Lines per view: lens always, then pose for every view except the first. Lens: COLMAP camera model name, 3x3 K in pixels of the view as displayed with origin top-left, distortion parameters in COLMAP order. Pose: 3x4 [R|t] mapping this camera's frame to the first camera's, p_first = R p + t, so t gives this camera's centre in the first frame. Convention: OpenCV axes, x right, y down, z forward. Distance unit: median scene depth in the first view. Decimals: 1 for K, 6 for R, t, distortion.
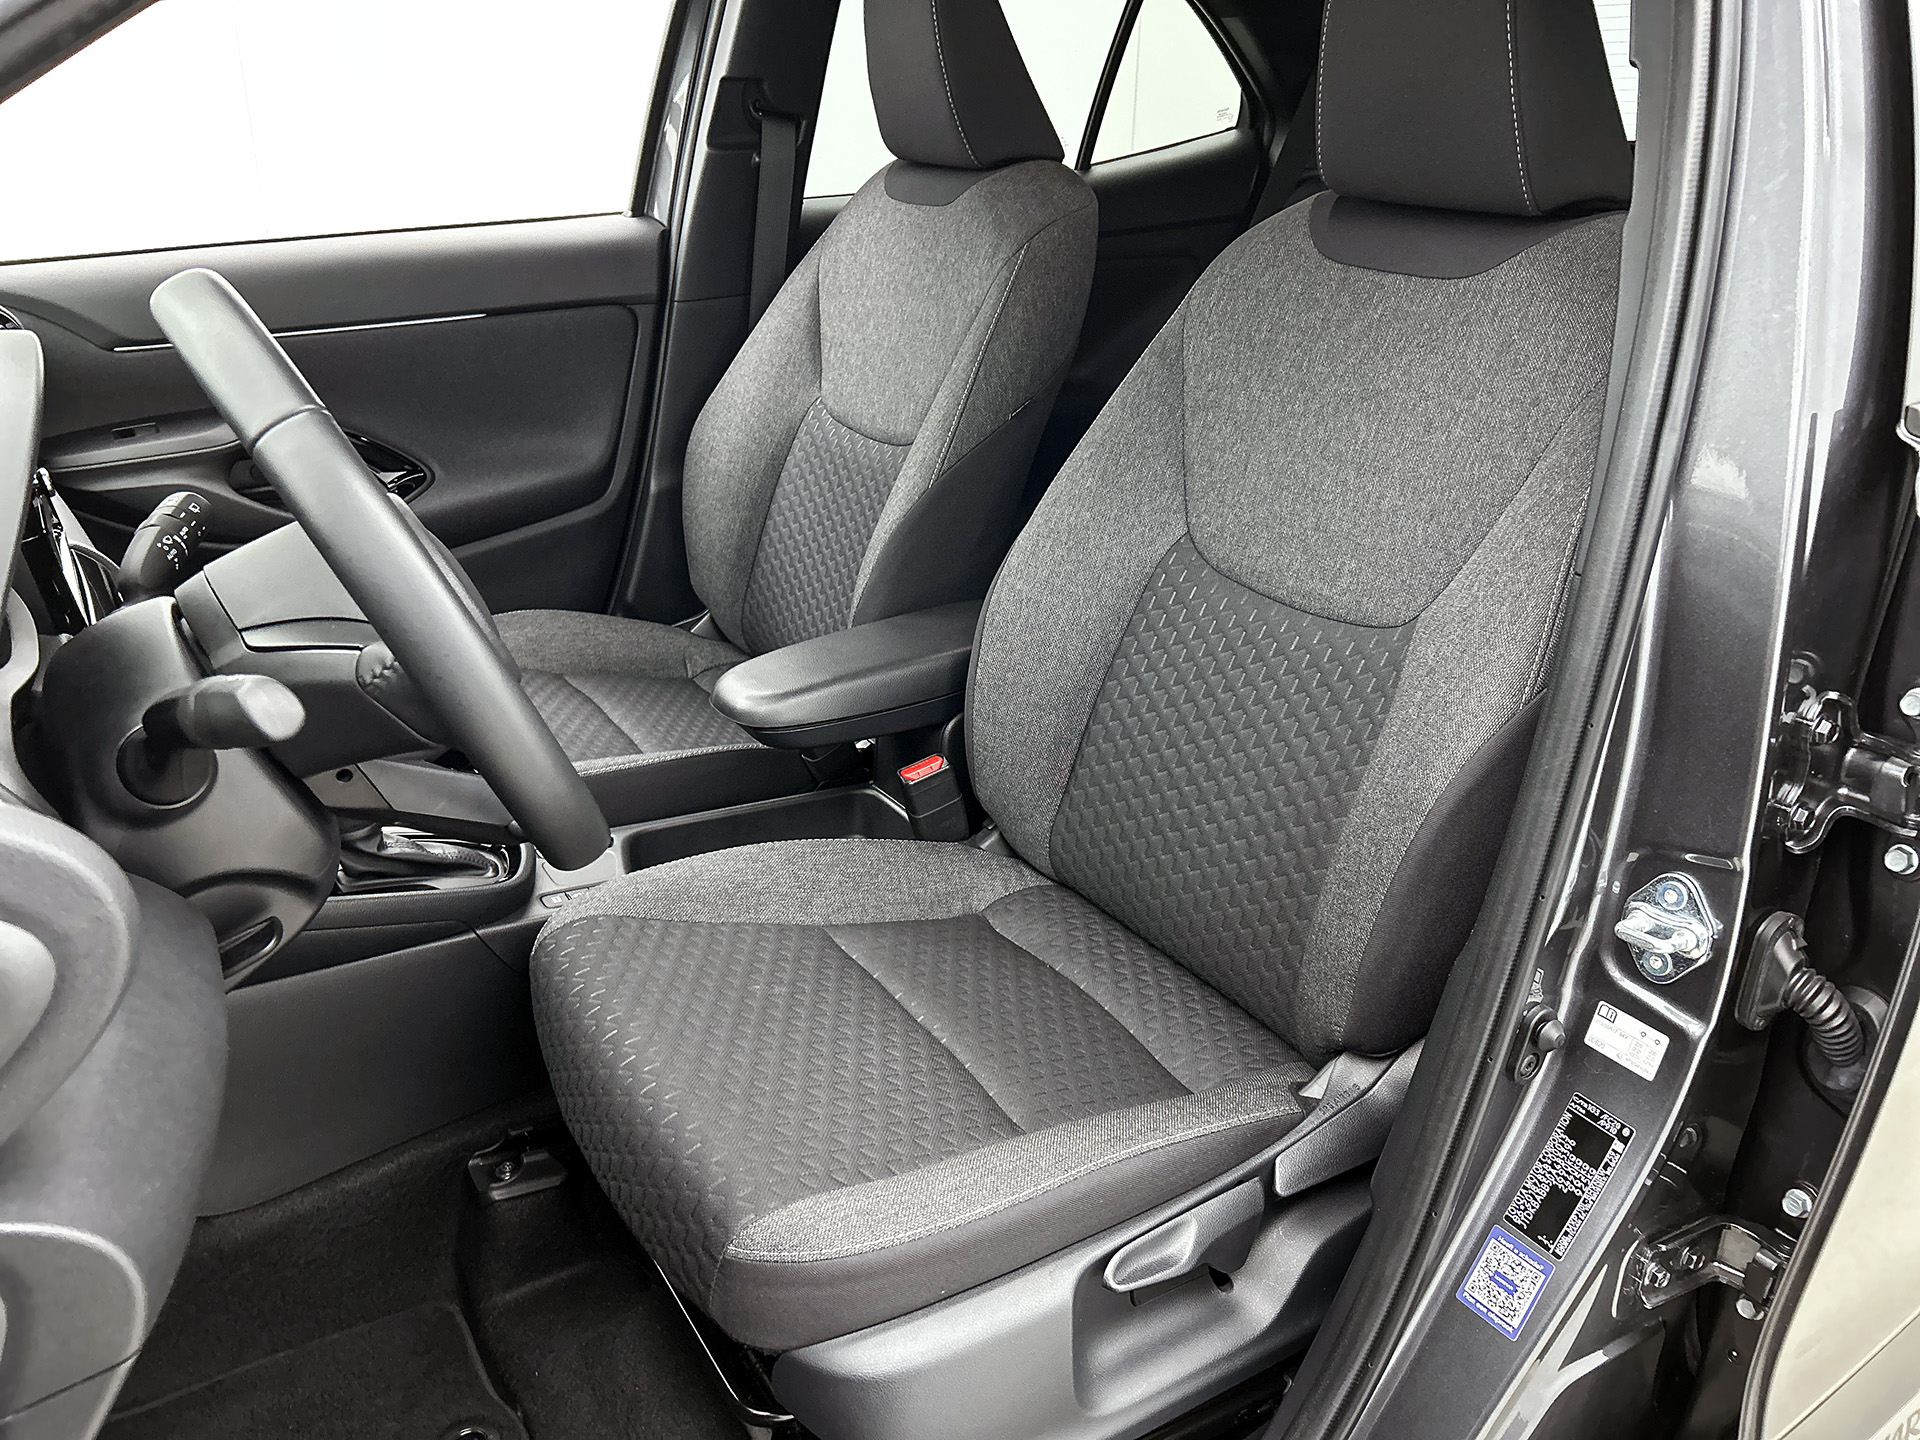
lens RADIAL K [[1475.2, 0, 959.3], [0, 1475.2, 728.0], [0, 0, 1]] dist [0.015152, -0.006605]
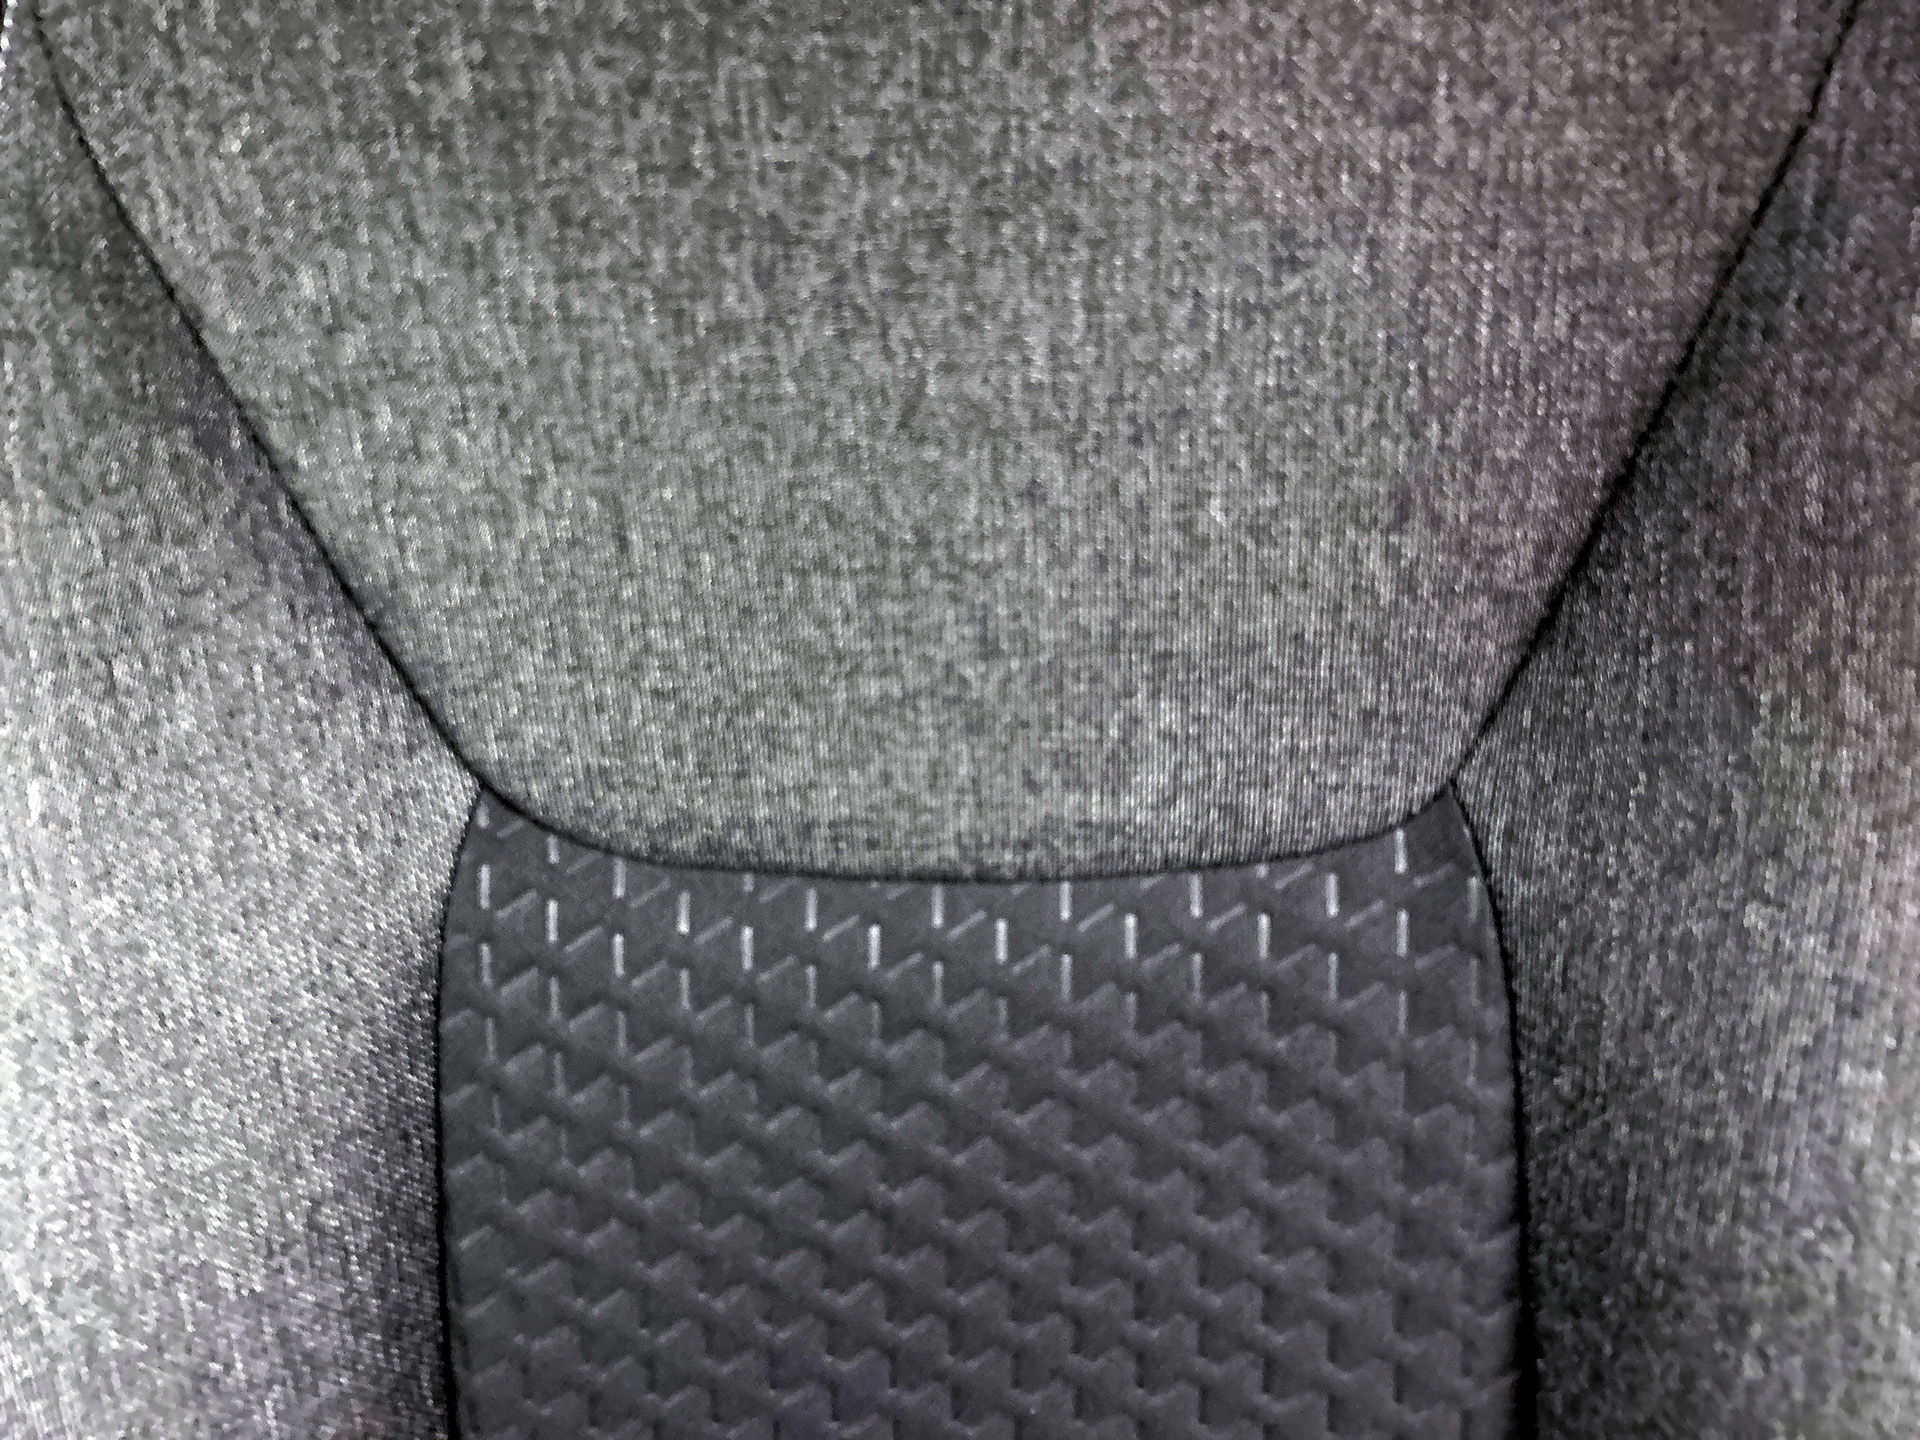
lens RADIAL K [[1475.2, 0, 971.4], [0, 1475.2, 701.5], [0, 0, 1]] dist [0.015152, -0.006605]
pose [[0.604421, -0.486946, 0.630522, 0.031613], [0.377000, 0.872052, 0.312084, -0.213333], [-0.701816, 0.049077, 0.710666, 0.732561]]
